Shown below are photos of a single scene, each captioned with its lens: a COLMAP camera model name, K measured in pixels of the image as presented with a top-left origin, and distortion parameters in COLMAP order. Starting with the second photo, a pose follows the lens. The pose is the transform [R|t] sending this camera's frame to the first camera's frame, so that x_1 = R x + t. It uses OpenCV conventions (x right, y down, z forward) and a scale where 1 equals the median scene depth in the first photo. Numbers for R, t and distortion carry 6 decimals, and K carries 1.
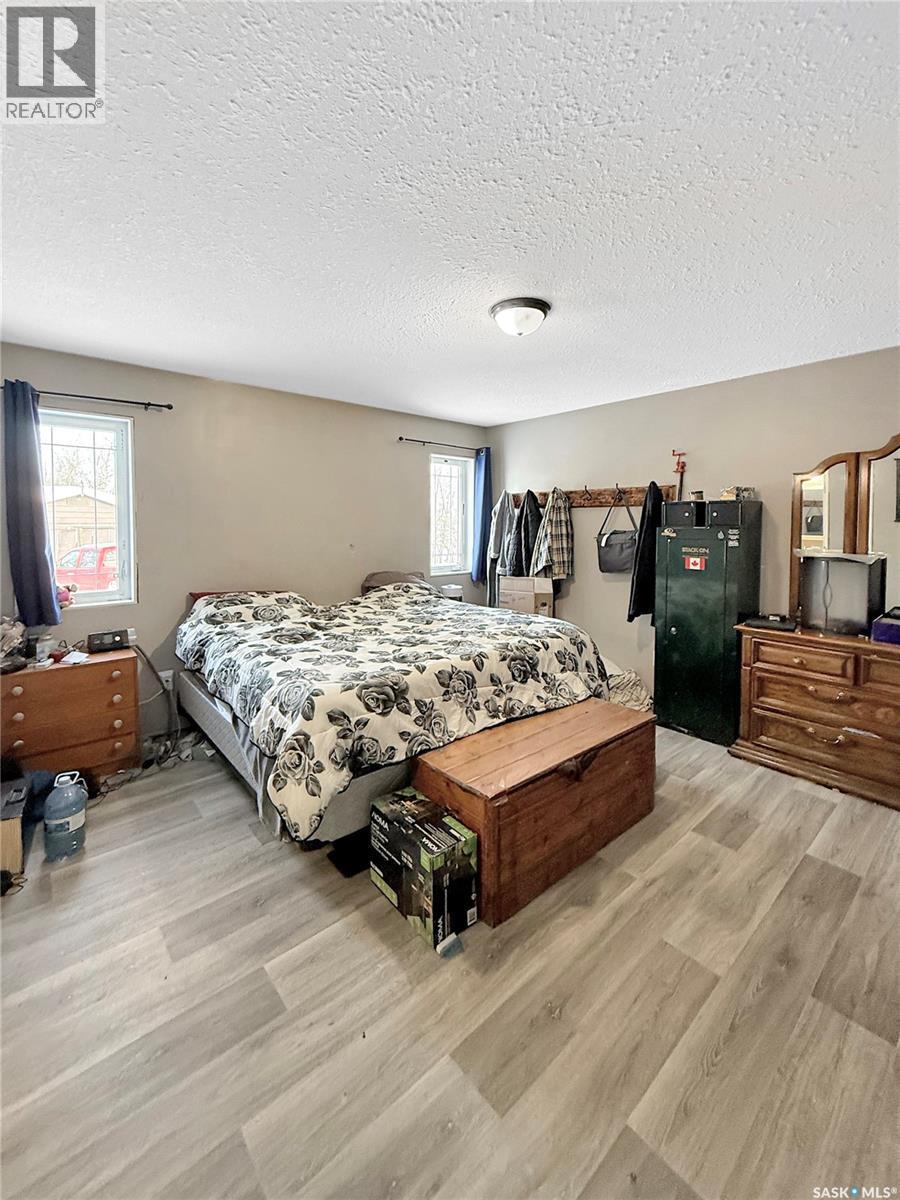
lens RADIAL K [[500.9, 0, 452.6], [0, 500.9, 536.5], [0, 0, 1]] dist [0.000065, -0.000192]
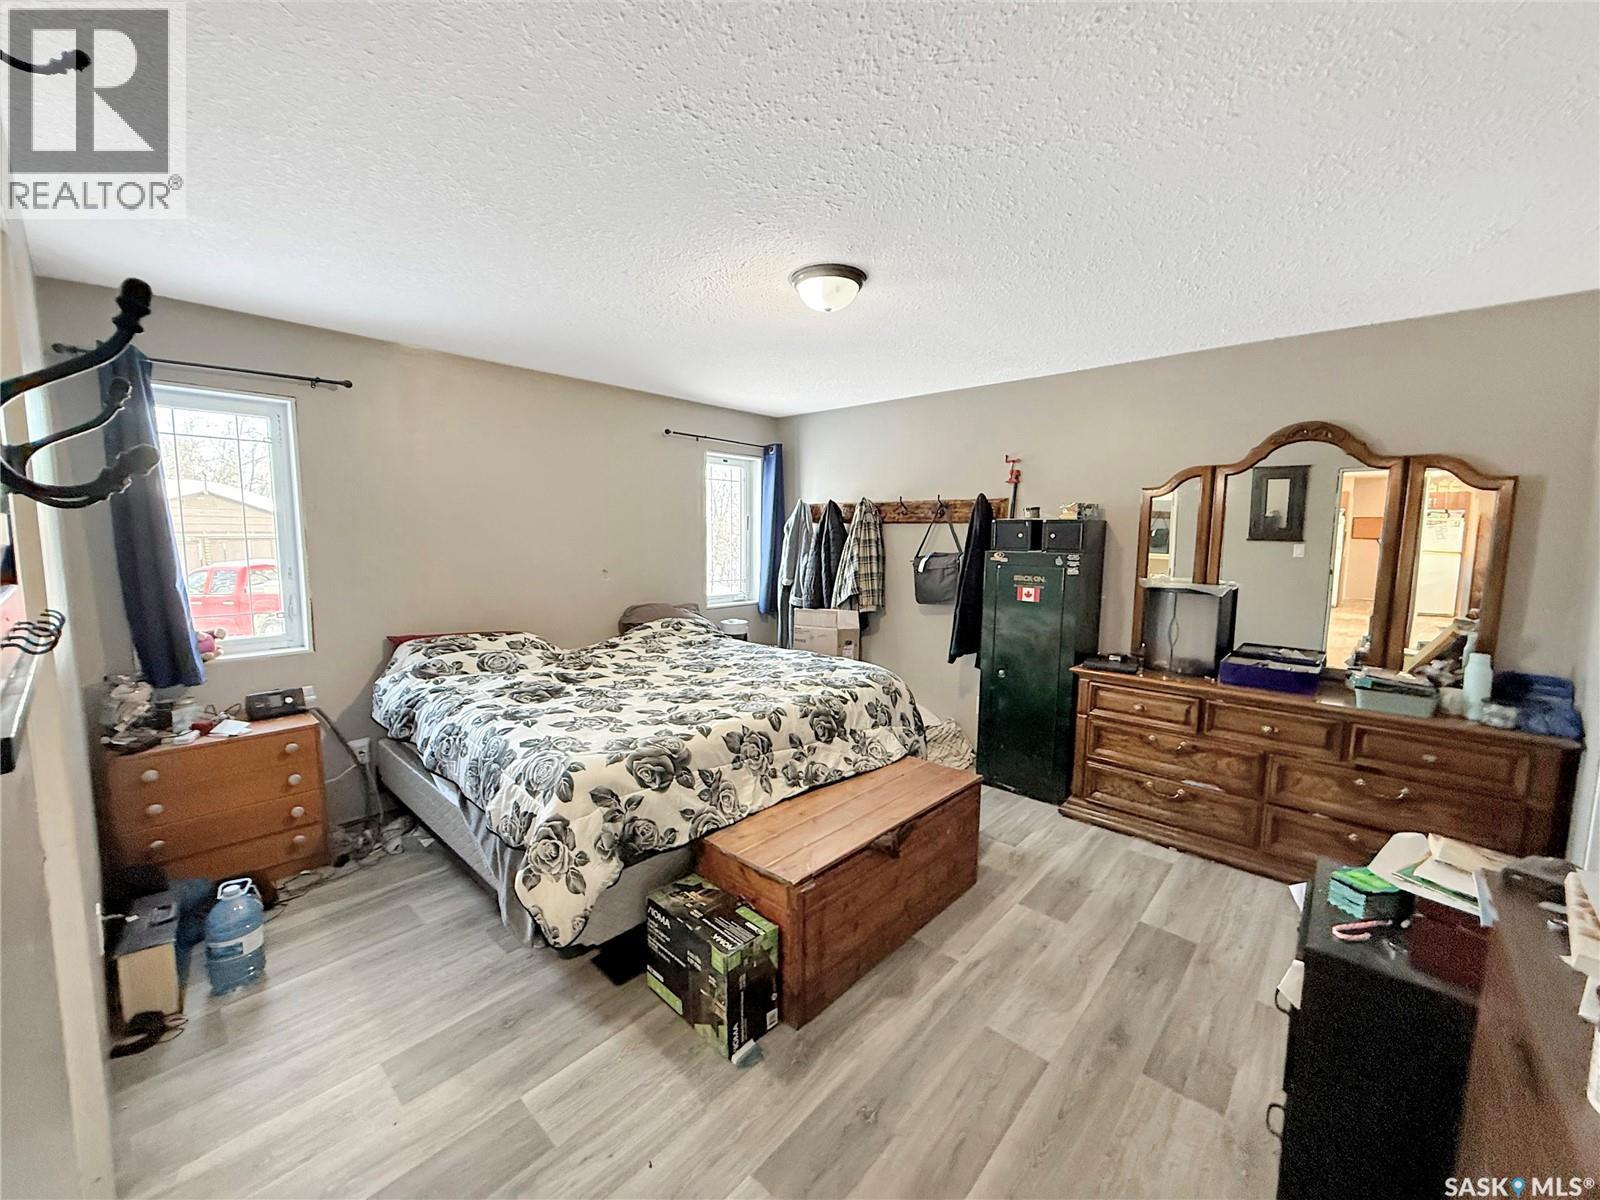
lens RADIAL K [[634.9, 0, 799.2], [0, 634.9, 596.3], [0, 0, 1]] dist [0.000932, 0.000023]
pose [[0.993618, -0.005673, 0.112651, -0.024609], [-0.002619, 0.997305, 0.073322, -0.027441], [-0.112763, -0.073149, 0.990926, -0.015992]]
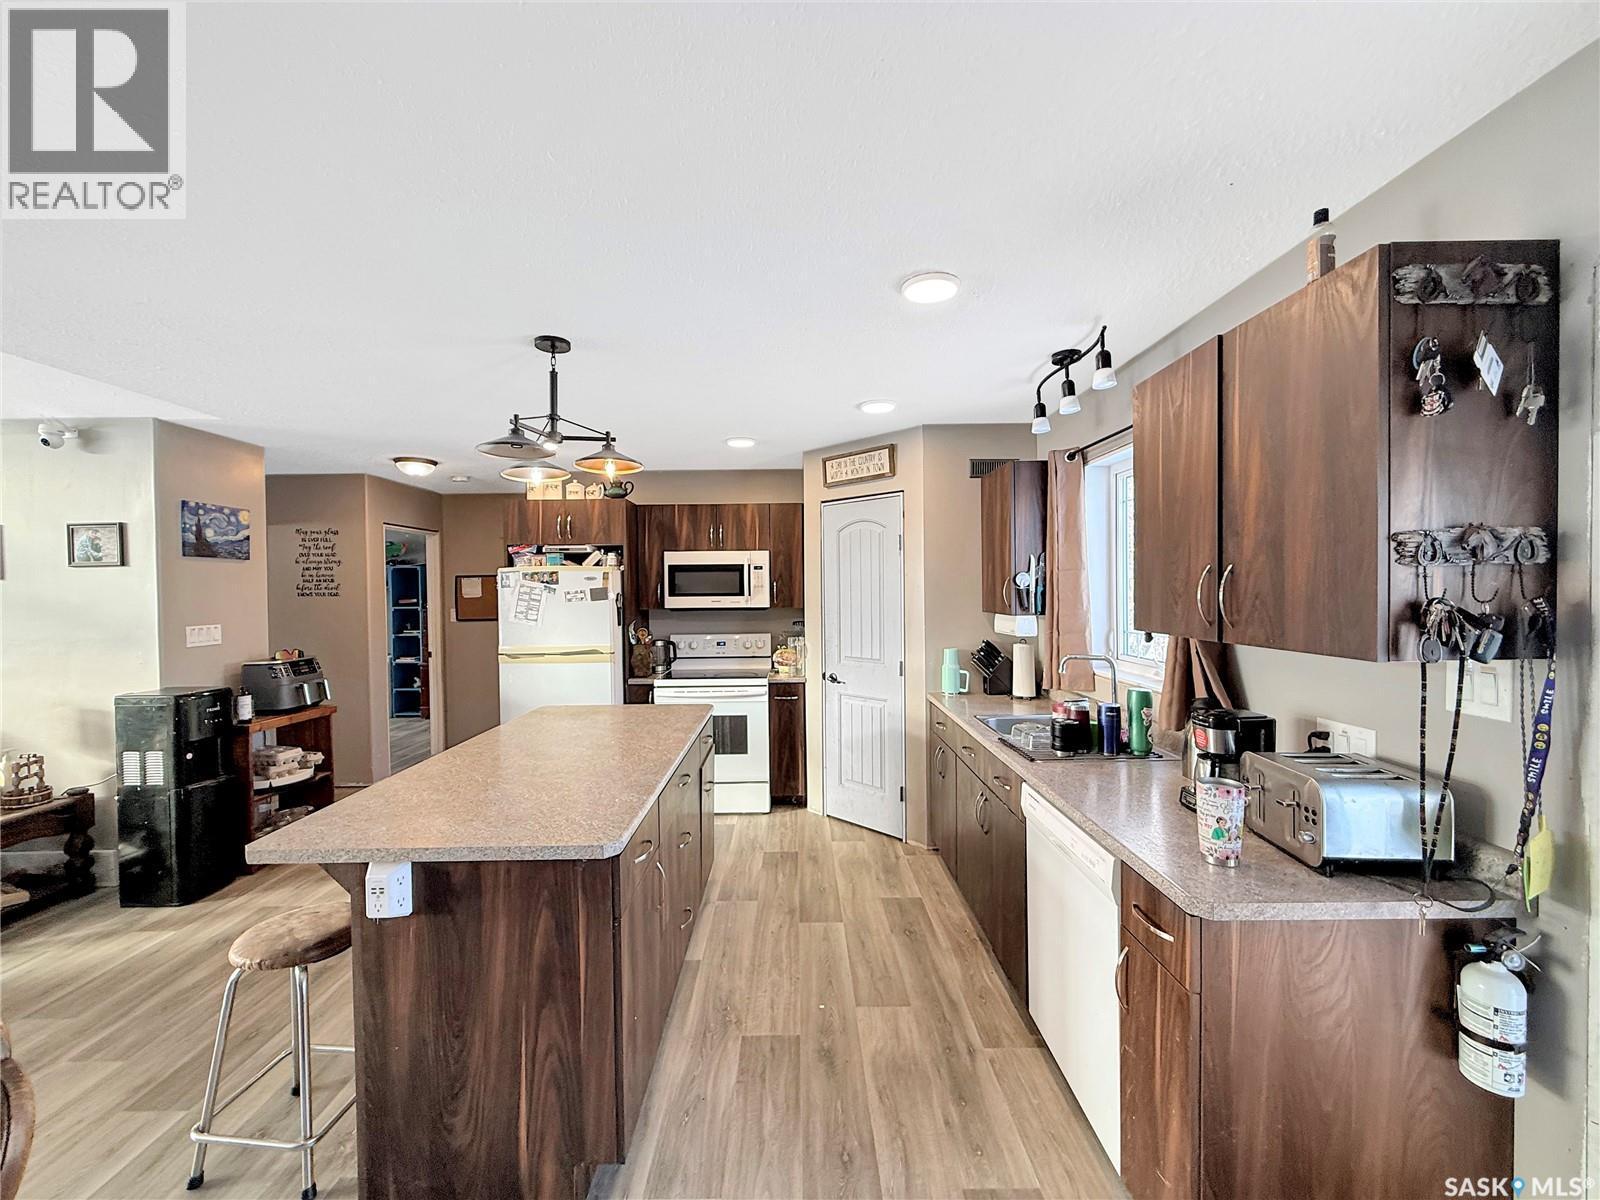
lens RADIAL K [[634.9, 0, 799.2], [0, 634.9, 596.3], [0, 0, 1]] dist [0.000932, 0.000023]
pose [[-0.652511, 0.012048, -0.757683, 1.120350], [-0.016859, 0.999395, 0.030410, -0.062926], [0.757591, 0.032616, -0.651914, 1.191979]]
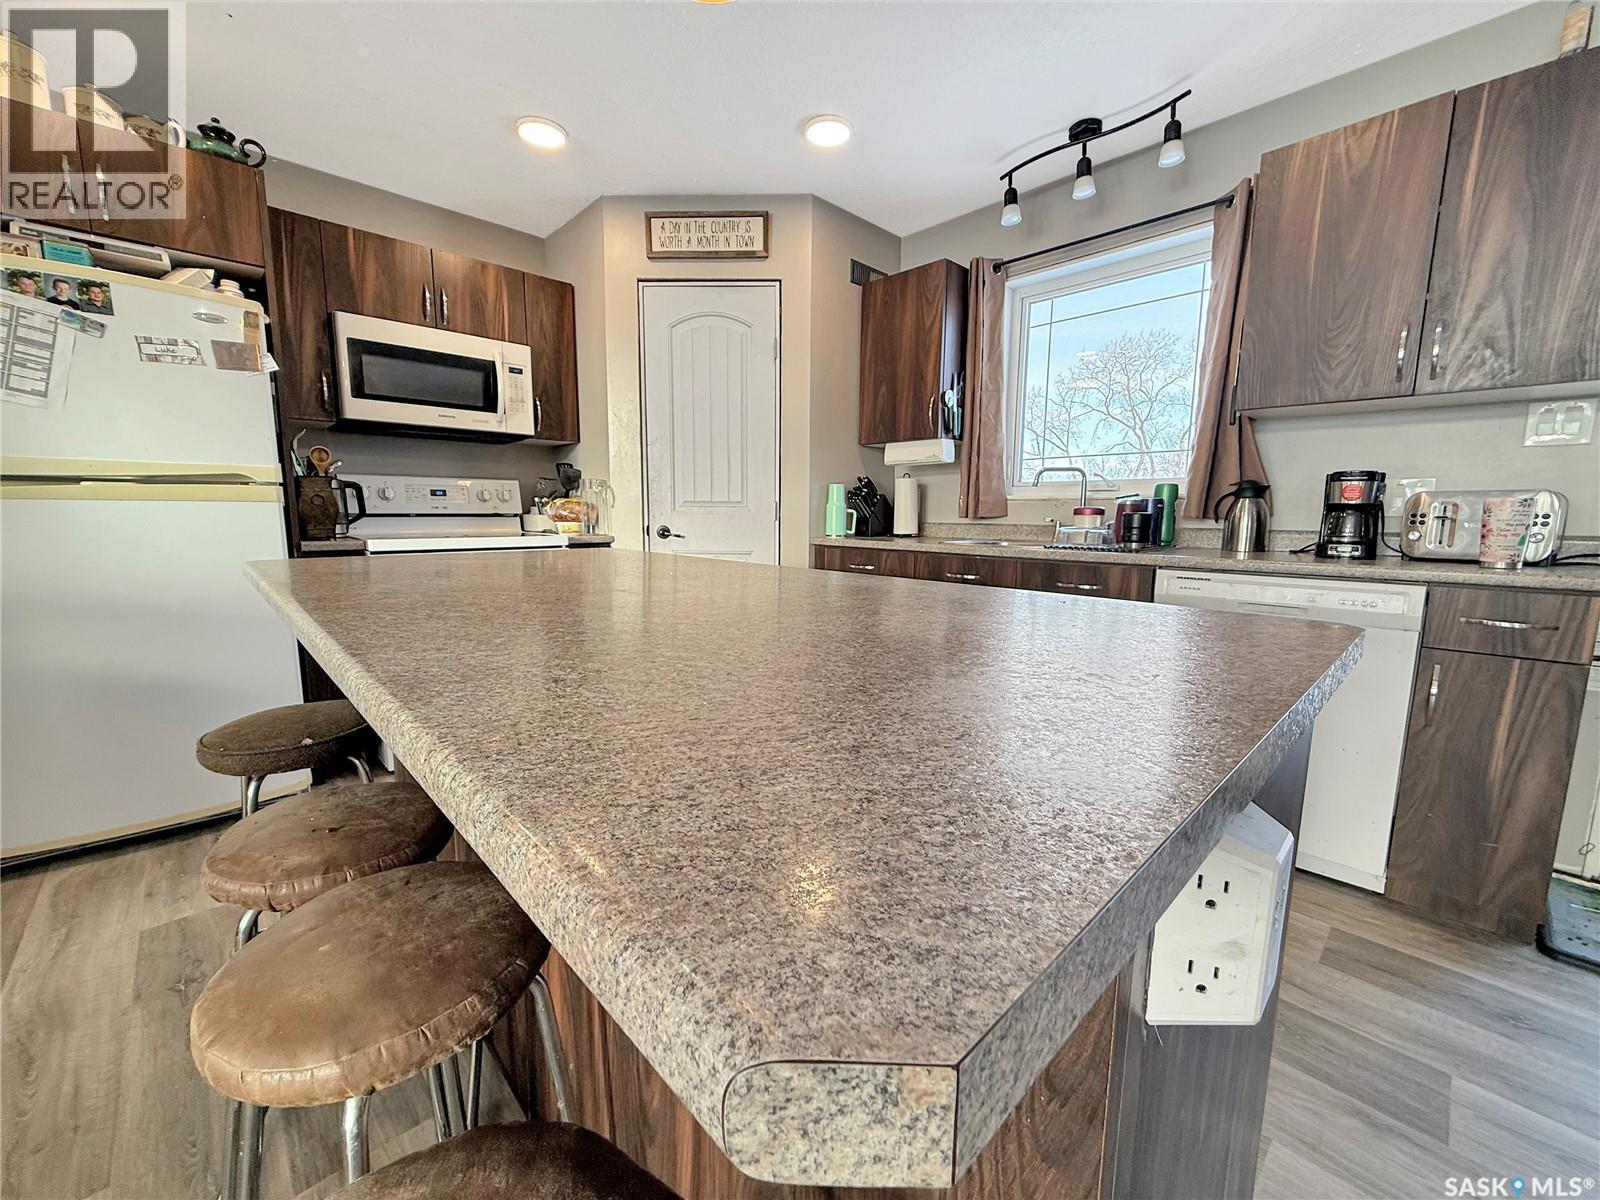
lens RADIAL K [[639.4, 0, 797.8], [0, 639.4, 594.6], [0, 0, 1]] dist [-0.000103, -0.000117]
pose [[0.043950, 0.124959, -0.991188, 1.058840], [-0.040549, 0.991552, 0.123207, 0.163152], [0.998210, 0.034777, 0.048646, 0.364233]]
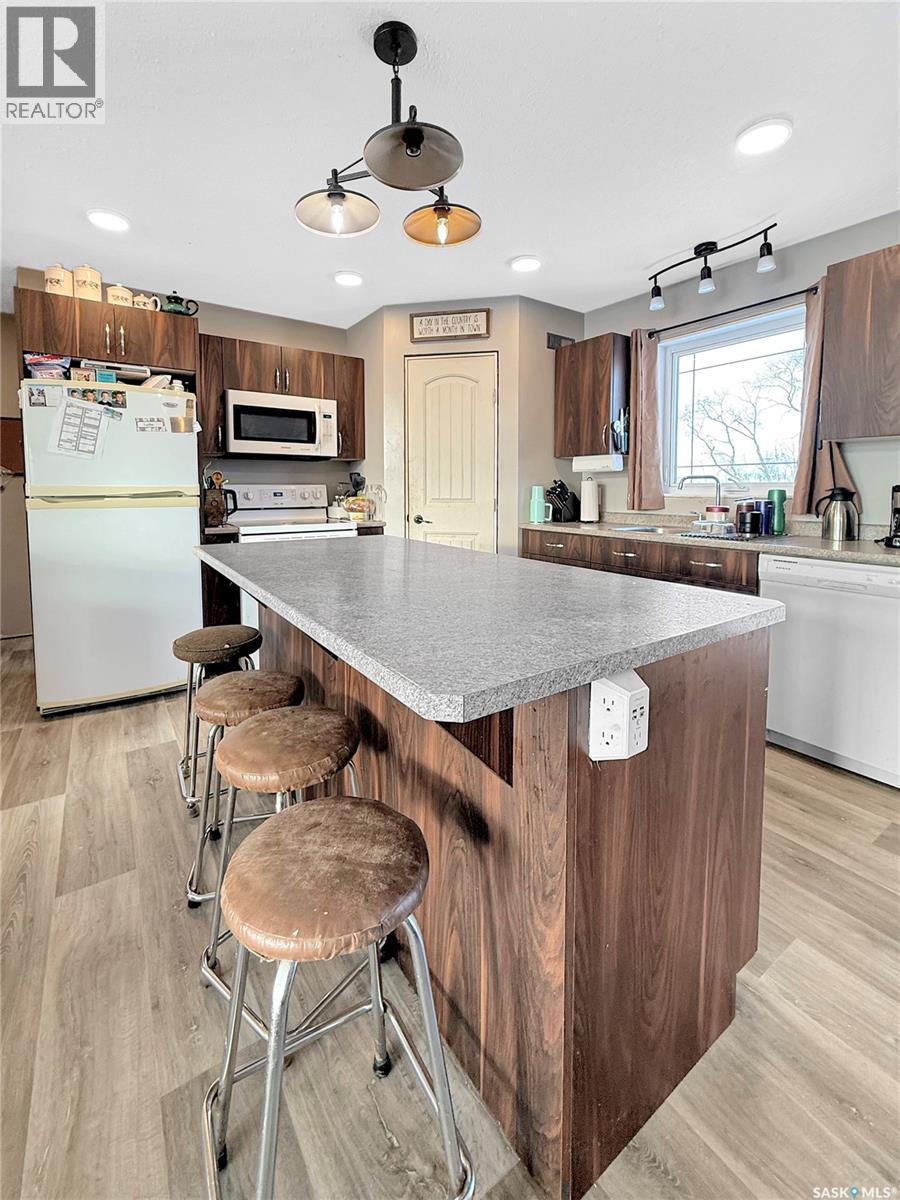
lens RADIAL K [[509.2, 0, 436.2], [0, 509.2, 513.6], [0, 0, 1]] dist [-0.001139, -0.000078]
pose [[-0.129338, 0.044934, -0.990582, 1.246382], [-0.033189, 0.998217, 0.049614, 0.114548], [0.991045, 0.039294, -0.127616, 0.398513]]
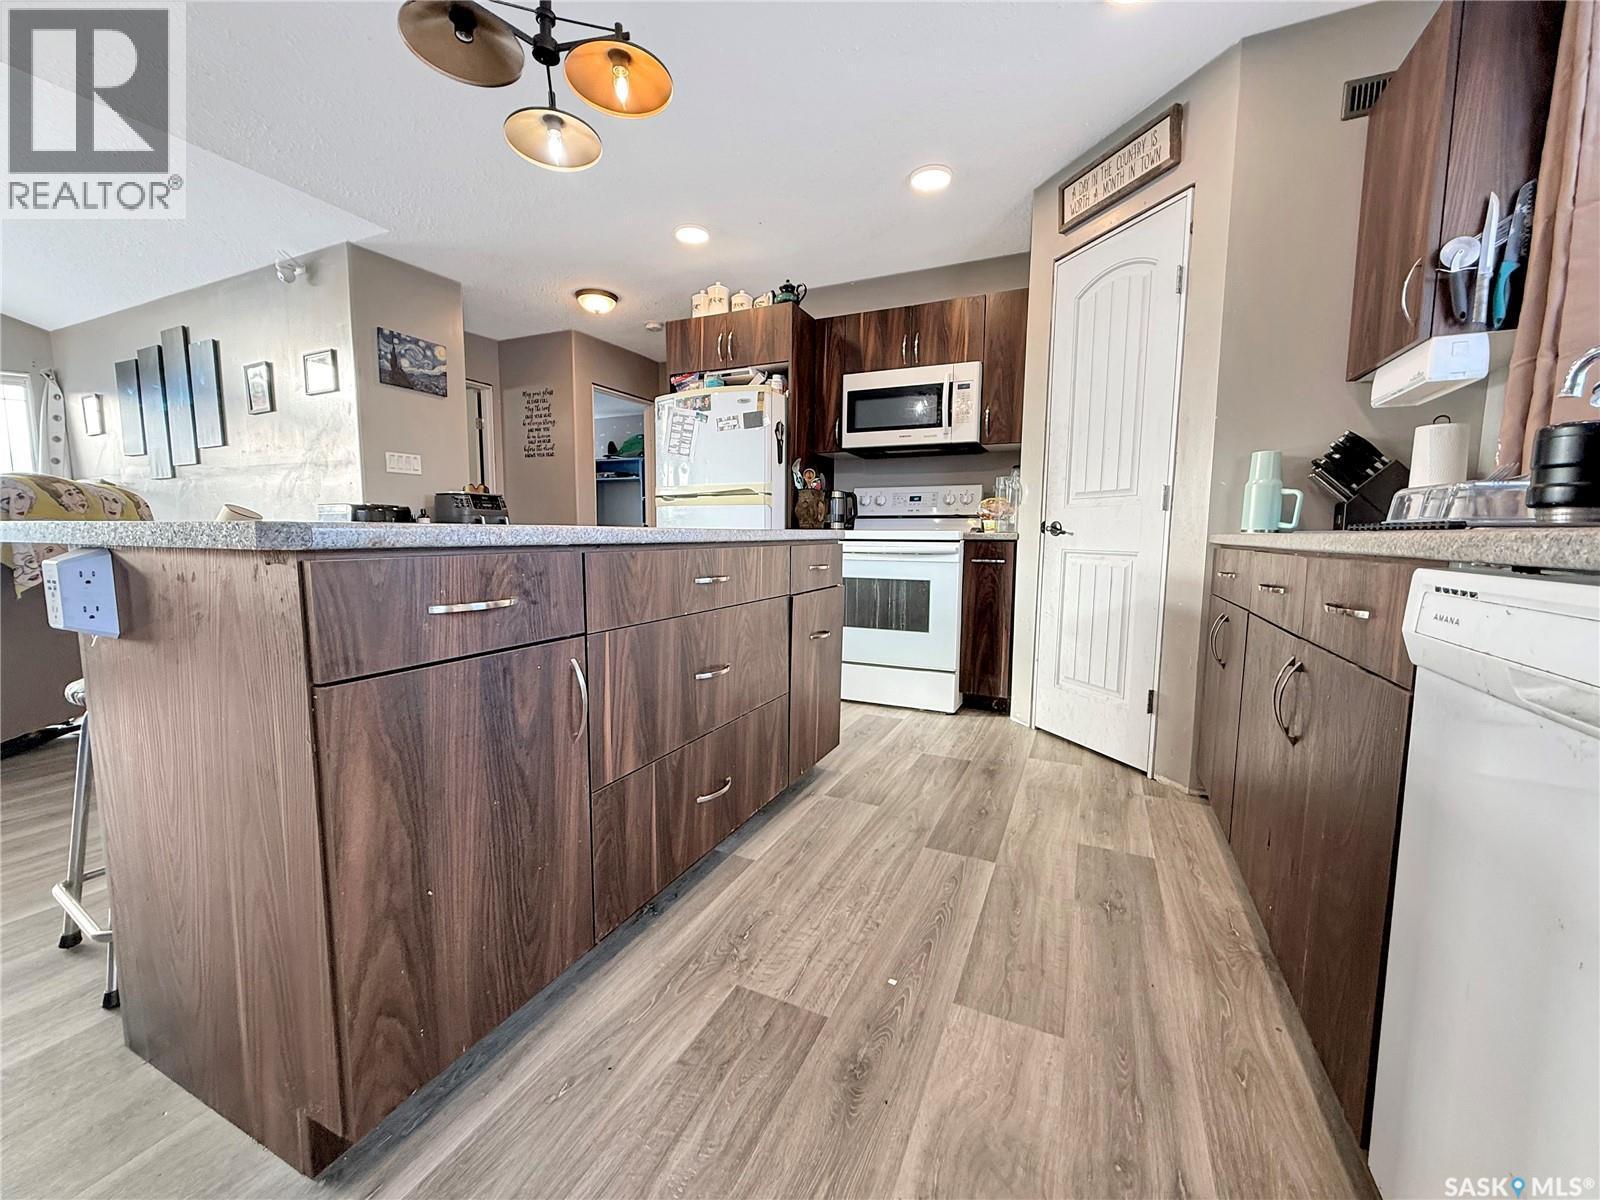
lens RADIAL K [[635.0, 0, 800.0], [0, 635.0, 600.0], [0, 0, 1]] dist [-0.001353, -0.000198]
pose [[-0.914365, 0.028885, -0.403860, 0.659558], [-0.026310, 0.991105, 0.130453, 0.197334], [0.404036, 0.129908, -0.905472, 1.023572]]
